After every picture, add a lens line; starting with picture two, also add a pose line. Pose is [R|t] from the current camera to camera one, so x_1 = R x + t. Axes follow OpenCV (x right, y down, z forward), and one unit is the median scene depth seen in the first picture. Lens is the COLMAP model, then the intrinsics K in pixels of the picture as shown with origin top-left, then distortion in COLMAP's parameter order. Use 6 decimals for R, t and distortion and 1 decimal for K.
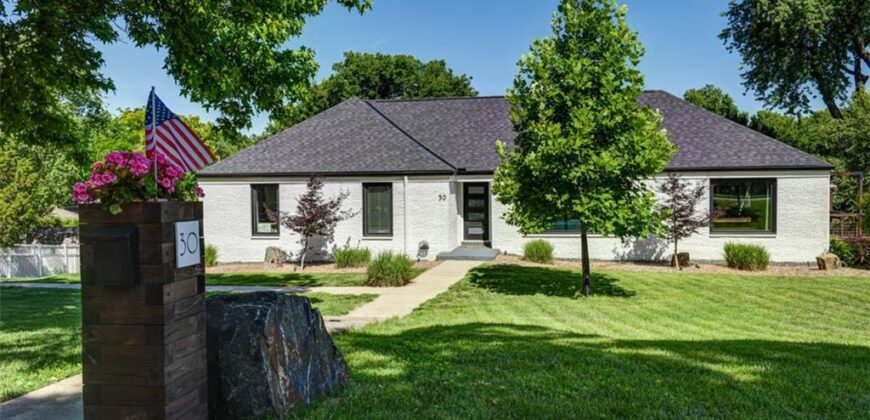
lens RADIAL K [[624.8, 0, 435.0], [0, 624.8, 210.0], [0, 0, 1]] dist [-0.005923, -0.001846]
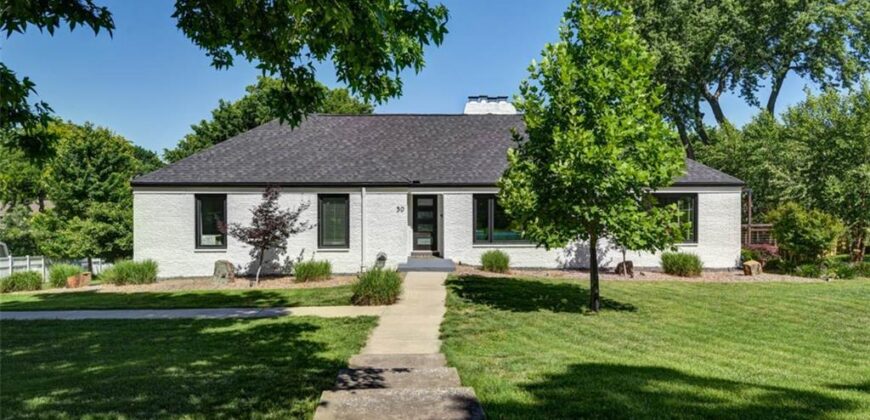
lens RADIAL K [[534.6, 0, 435.0], [0, 534.6, 210.0], [0, 0, 1]] dist [0.004362, 0.000138]
pose [[0.981201, 0.004188, 0.192943, -0.098189], [-0.000467, 0.999813, -0.019325, -0.001973], [-0.192988, 0.018871, 0.981020, 0.138646]]
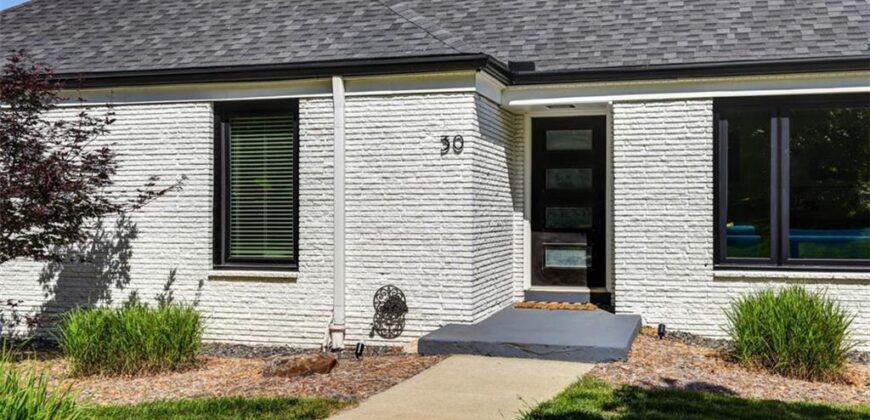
lens RADIAL K [[904.1, 0, 435.0], [0, 904.1, 210.0], [0, 0, 1]] dist [0.021158, 0.010331]
pose [[0.994823, 0.008887, -0.101237, 0.047632], [-0.012265, 0.999387, -0.032793, 0.026044], [0.100883, 0.033865, 0.994322, 0.550592]]
